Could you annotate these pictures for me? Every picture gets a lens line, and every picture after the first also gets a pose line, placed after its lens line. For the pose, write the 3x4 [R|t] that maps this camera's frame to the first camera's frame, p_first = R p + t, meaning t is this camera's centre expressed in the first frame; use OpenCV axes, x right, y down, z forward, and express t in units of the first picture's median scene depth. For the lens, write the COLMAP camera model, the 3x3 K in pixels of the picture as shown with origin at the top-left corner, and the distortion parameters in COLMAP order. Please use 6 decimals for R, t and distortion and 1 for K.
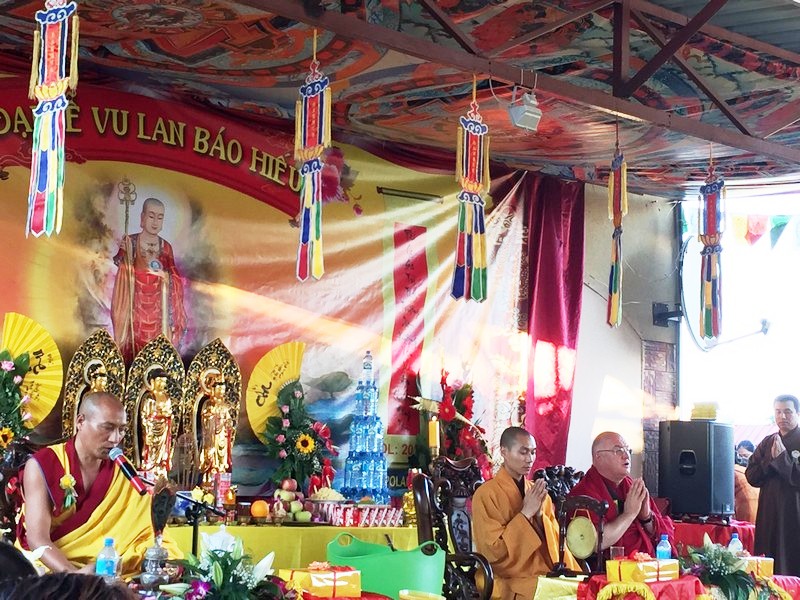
lens RADIAL K [[1450.5, 0, 393.3], [0, 1450.5, 294.7], [0, 0, 1]] dist [0.026889, 0.000000]
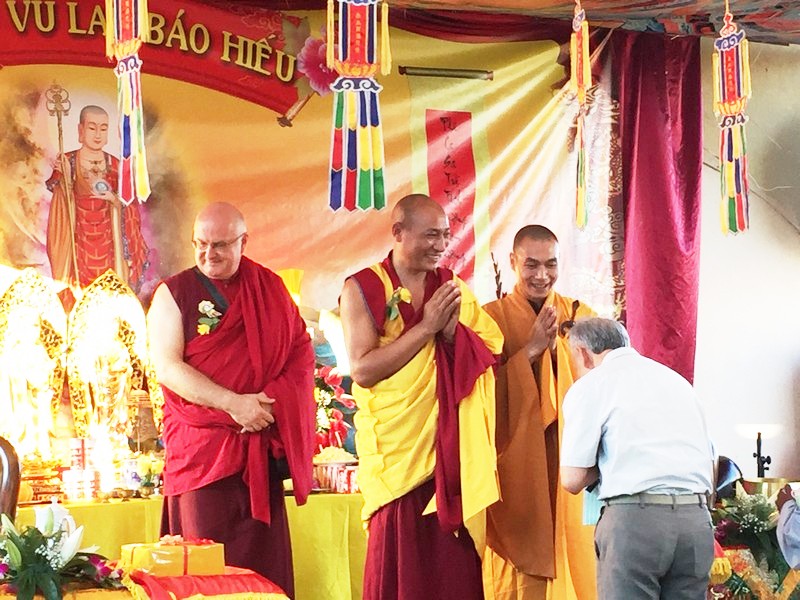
lens RADIAL K [[1910.2, 0, 400.5], [0, 1910.2, 297.6], [0, 0, 1]] dist [0.038544, 0.000000]
pose [[0.984229, -0.060064, -0.166387, 0.171983], [0.068848, 0.996494, 0.047528, 0.002072], [0.162949, -0.058234, 0.984914, -0.038602]]
